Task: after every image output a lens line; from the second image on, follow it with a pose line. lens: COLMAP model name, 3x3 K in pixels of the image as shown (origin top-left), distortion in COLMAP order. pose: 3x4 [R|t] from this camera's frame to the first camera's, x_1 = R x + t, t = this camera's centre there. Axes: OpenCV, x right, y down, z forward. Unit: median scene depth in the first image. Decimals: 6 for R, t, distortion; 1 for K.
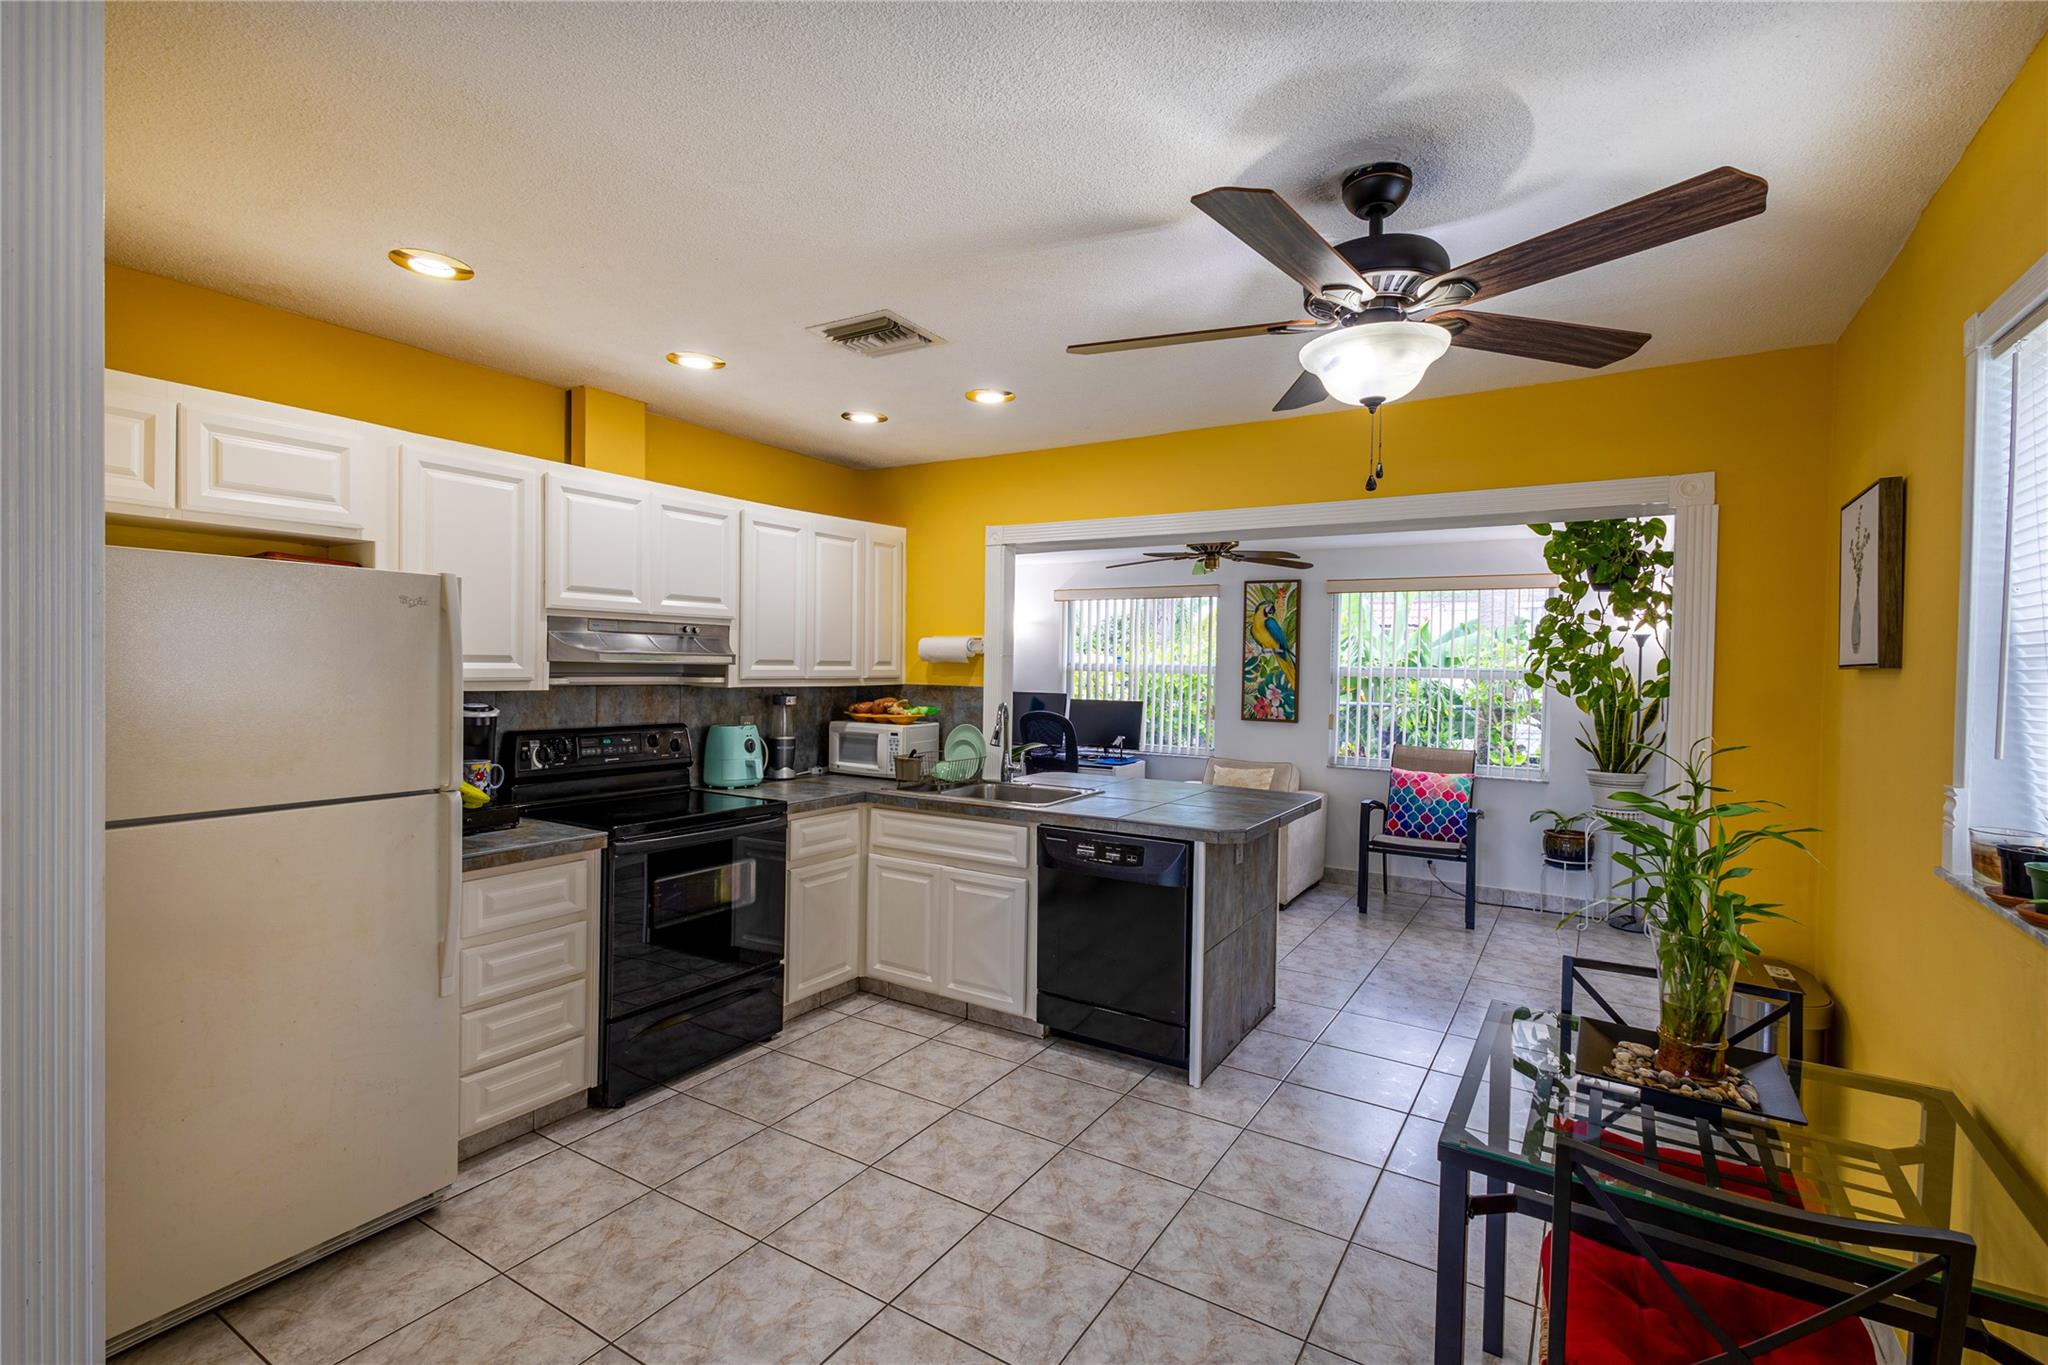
lens RADIAL K [[938.4, 0, 1018.7], [0, 938.4, 678.7], [0, 0, 1]] dist [0.009359, -0.000637]
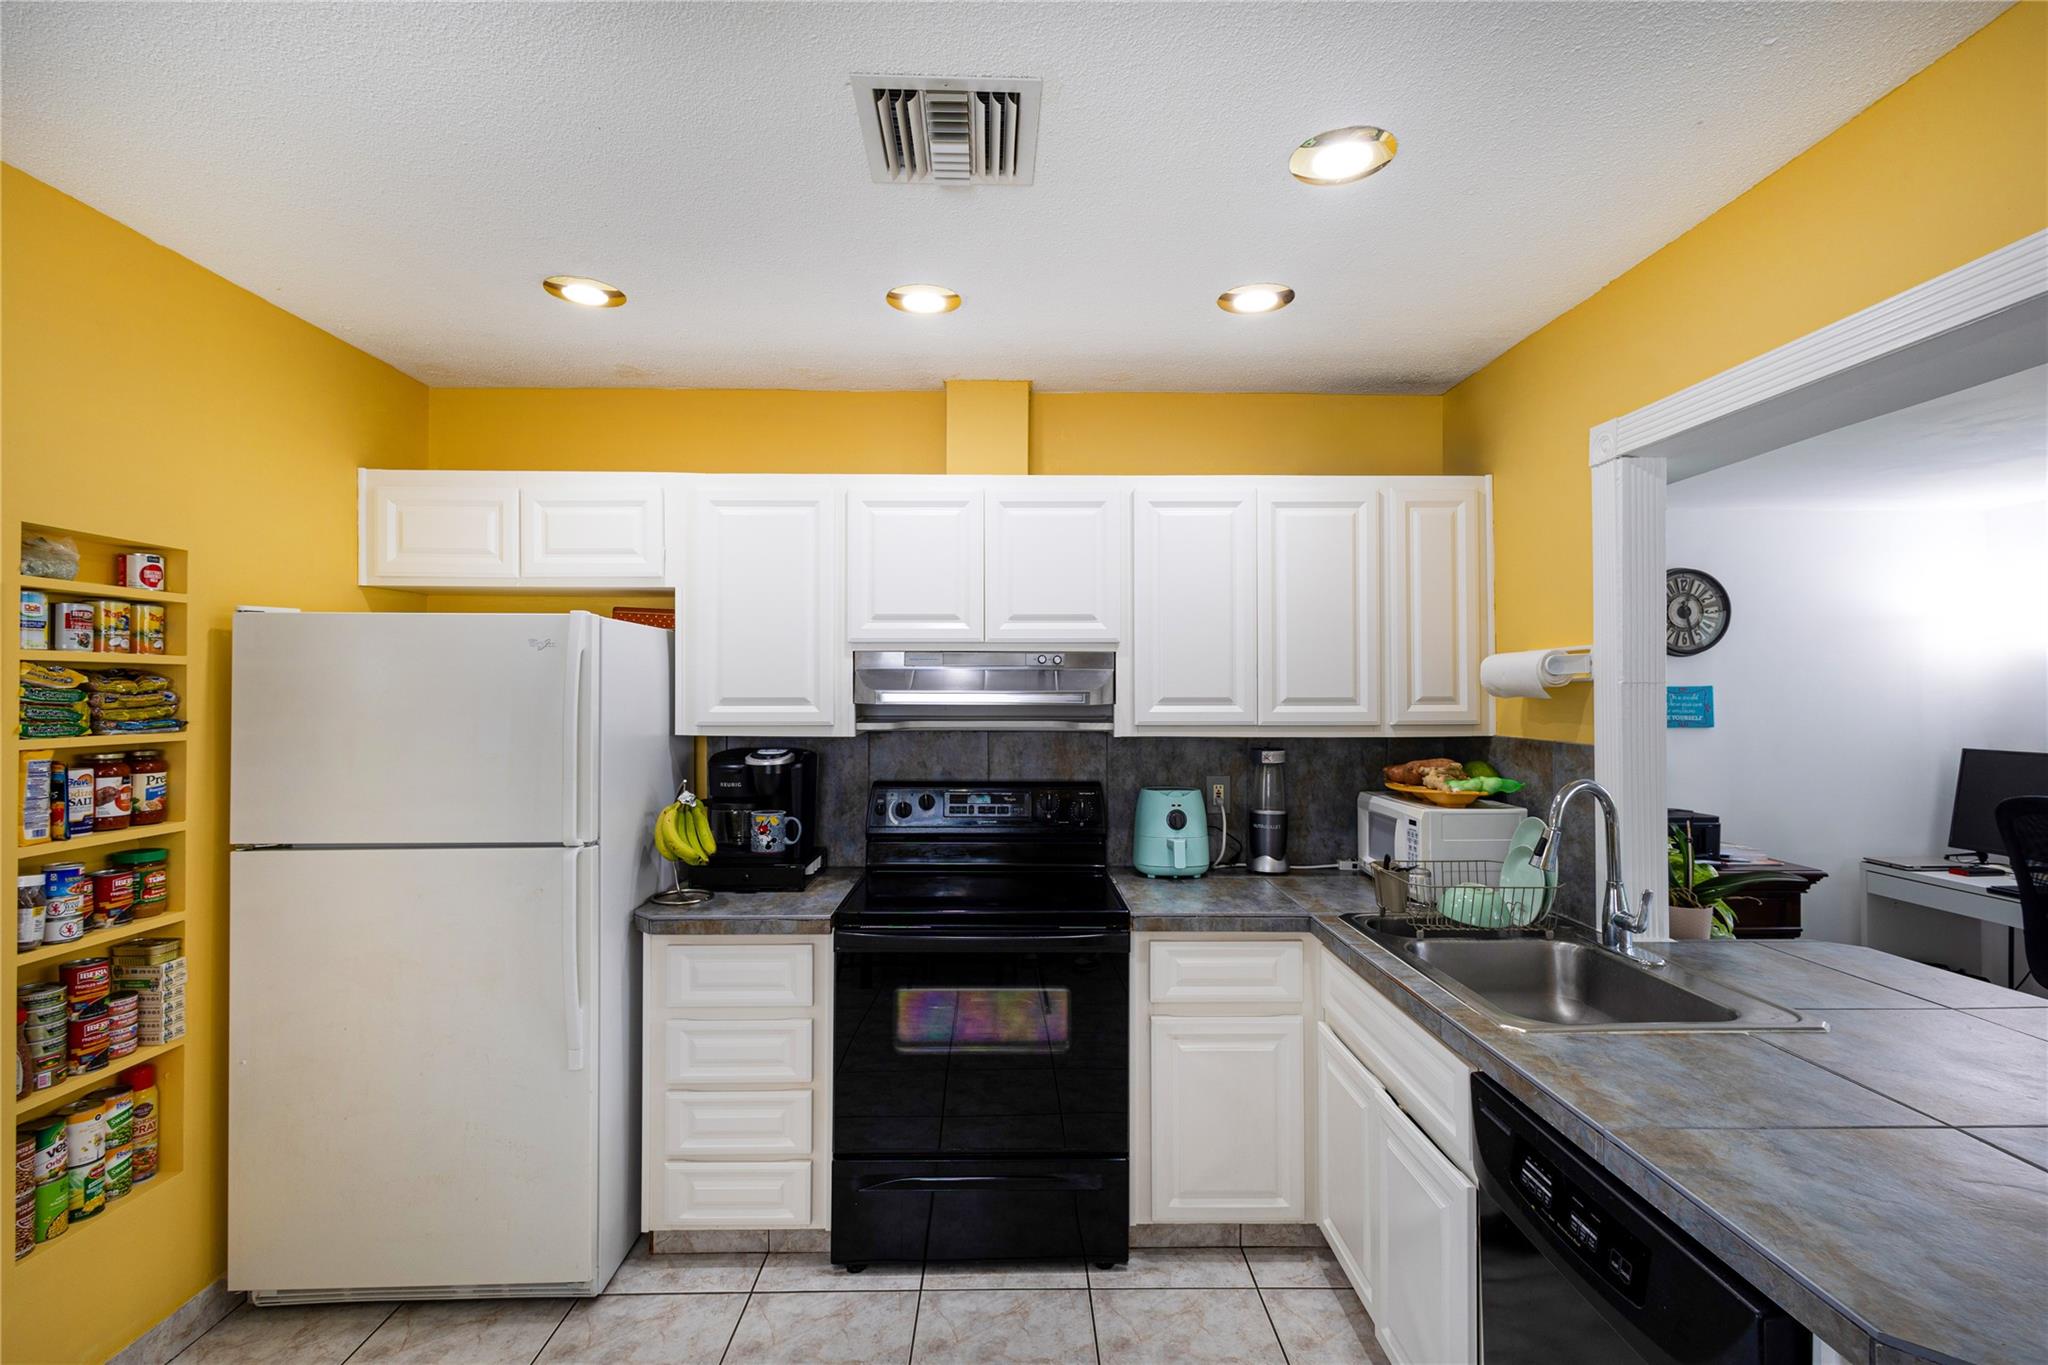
lens RADIAL K [[938.4, 0, 1040.0], [0, 938.4, 681.4], [0, 0, 1]] dist [0.009359, -0.000637]
pose [[0.540473, -0.024933, -0.840992, 0.270945], [-0.004501, 0.999461, -0.032524, -0.009583], [0.841349, 0.021363, 0.540070, 0.565847]]
